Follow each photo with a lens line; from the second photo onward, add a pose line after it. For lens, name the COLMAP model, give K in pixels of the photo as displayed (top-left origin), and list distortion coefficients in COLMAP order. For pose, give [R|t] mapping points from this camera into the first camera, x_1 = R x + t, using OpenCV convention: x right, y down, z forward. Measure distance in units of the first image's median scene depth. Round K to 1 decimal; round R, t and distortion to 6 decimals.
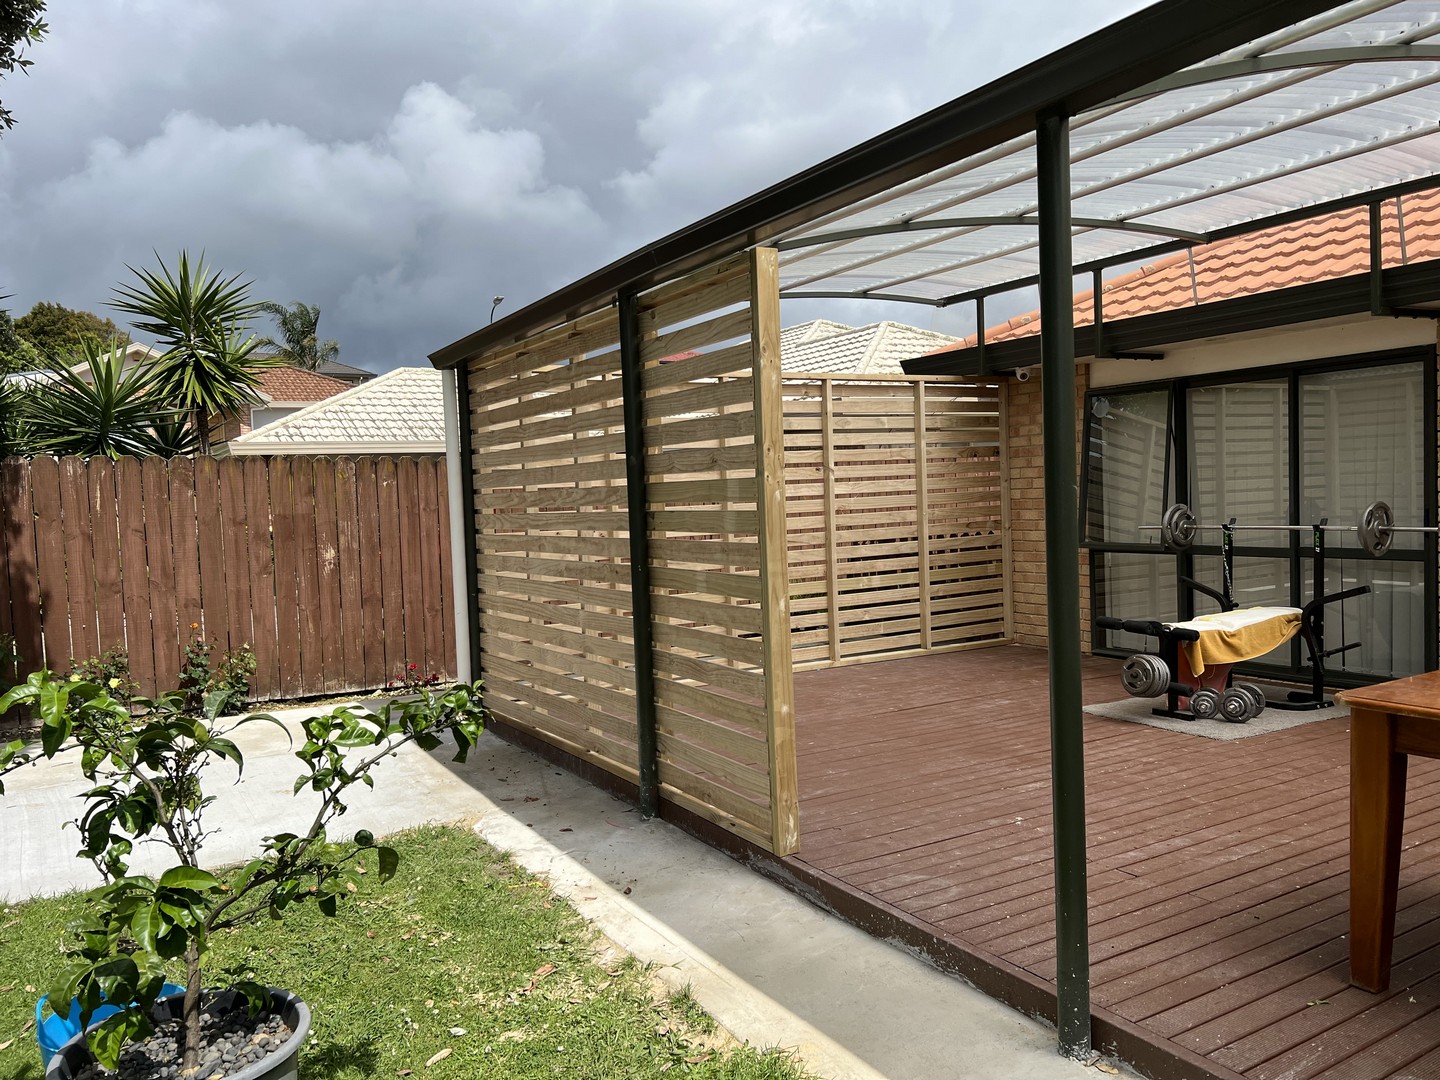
lens RADIAL K [[1071.8, 0, 712.5], [0, 1071.8, 545.2], [0, 0, 1]] dist [0.045556, -0.049266]
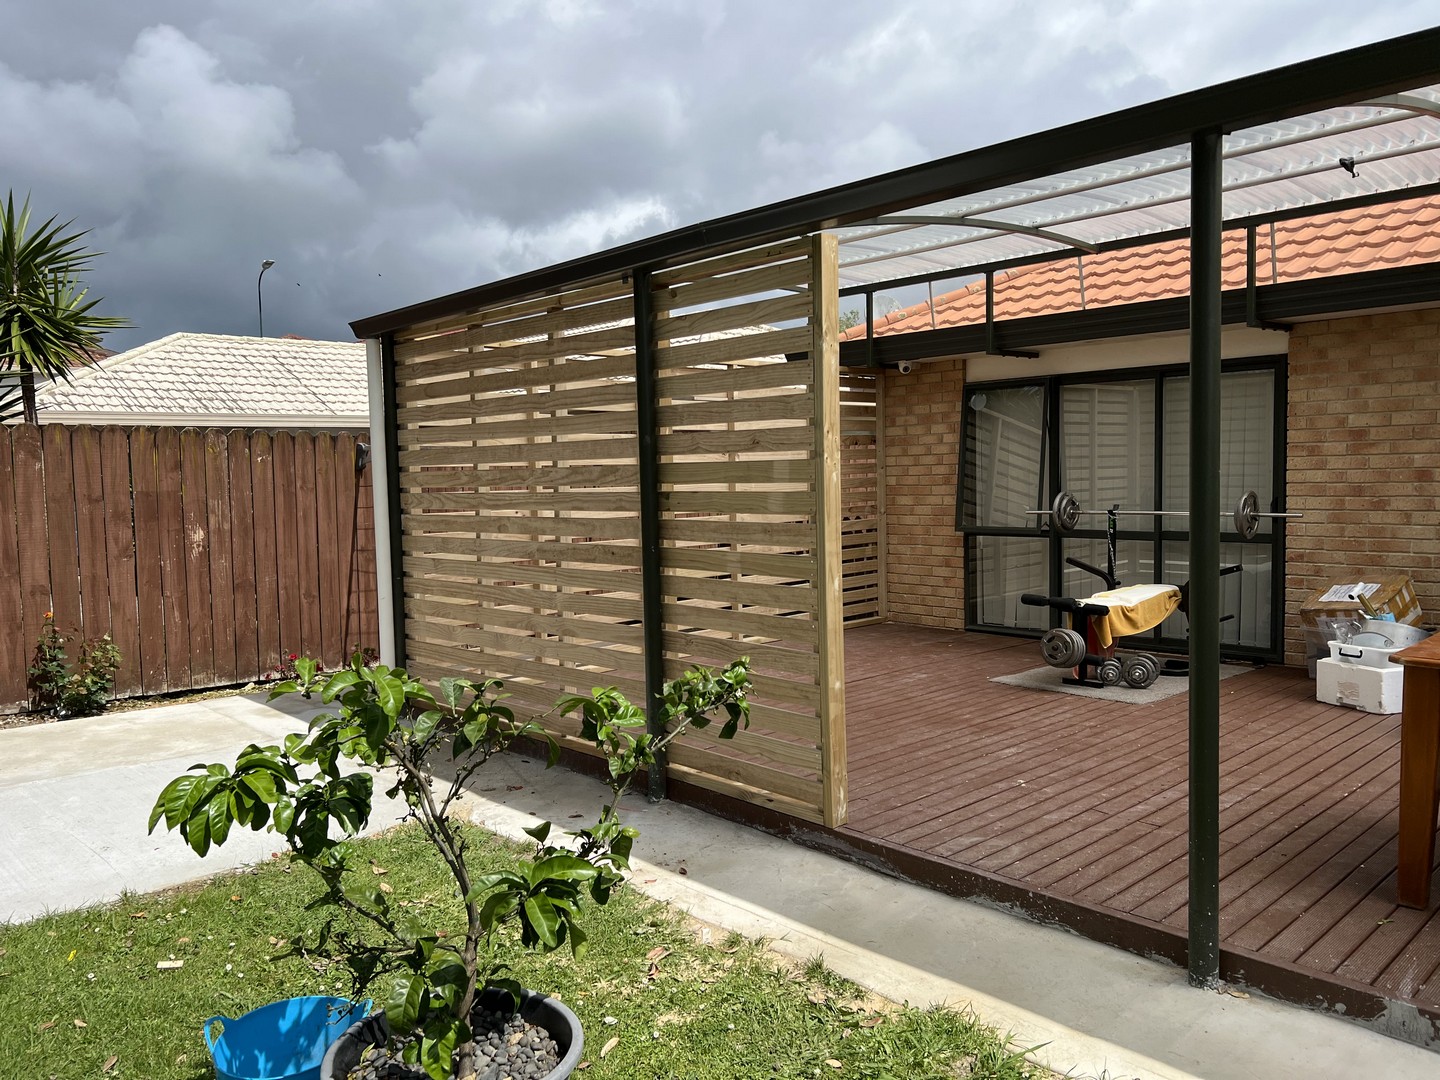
lens RADIAL K [[1071.8, 0, 712.5], [0, 1071.8, 545.2], [0, 0, 1]] dist [0.045556, -0.049266]
pose [[0.975261, 0.000606, 0.221054, -0.164000], [-0.003702, 0.999901, 0.013594, 0.002987], [-0.221024, -0.014076, 0.975167, 0.014982]]
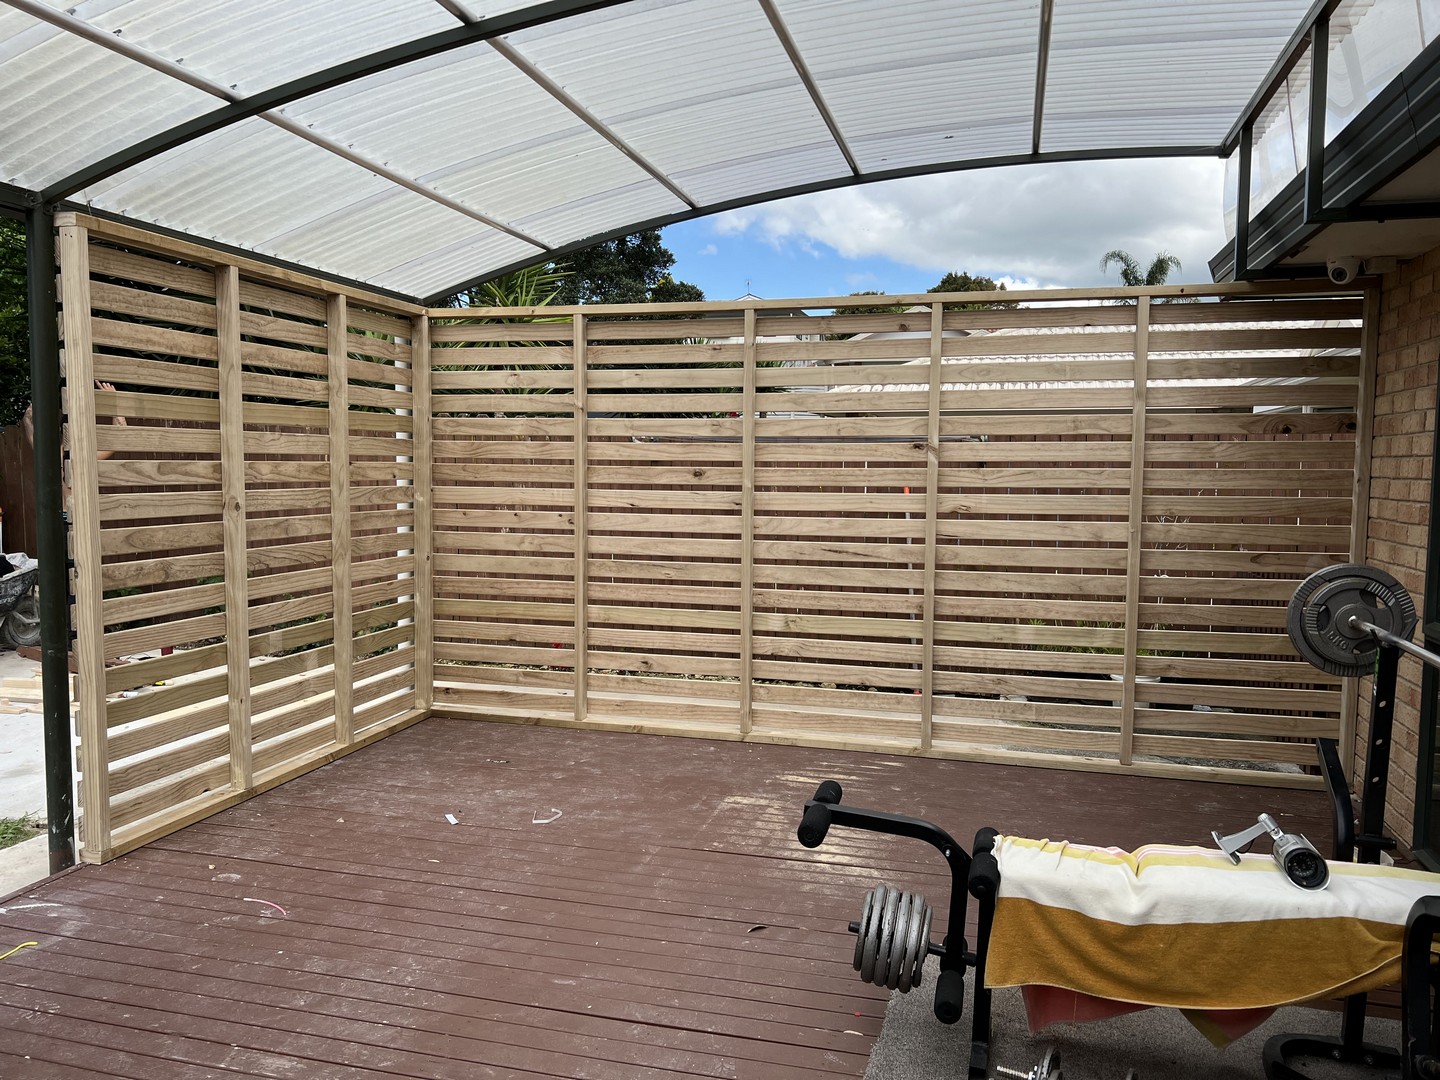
lens RADIAL K [[1071.8, 0, 712.5], [0, 1071.8, 545.2], [0, 0, 1]] dist [0.045556, -0.049266]
pose [[0.697887, 0.095603, -0.709799, 0.573621], [-0.065454, 0.995417, 0.069717, -0.059305], [0.713211, -0.002195, 0.700946, 0.558966]]
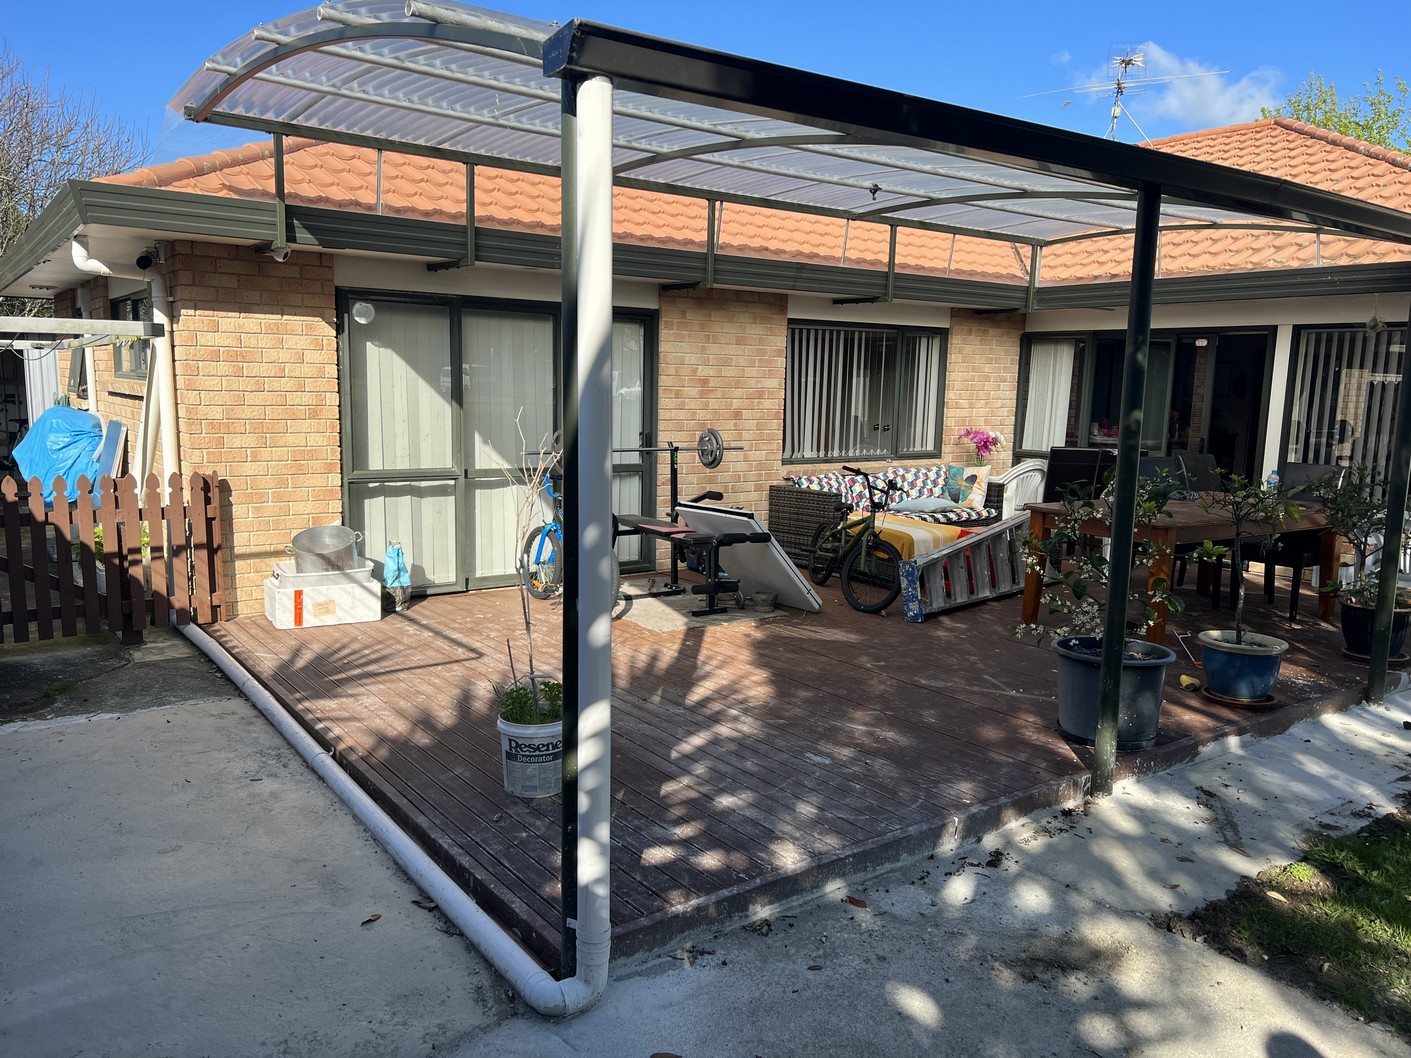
lens RADIAL K [[1050.2, 0, 698.1], [0, 1050.2, 534.1], [0, 0, 1]] dist [0.045556, -0.049266]
pose [[-0.103414, -0.108491, 0.988704, -0.614702], [0.027498, 0.993342, 0.111877, -0.048881], [-0.994258, 0.038757, -0.099742, 1.002861]]
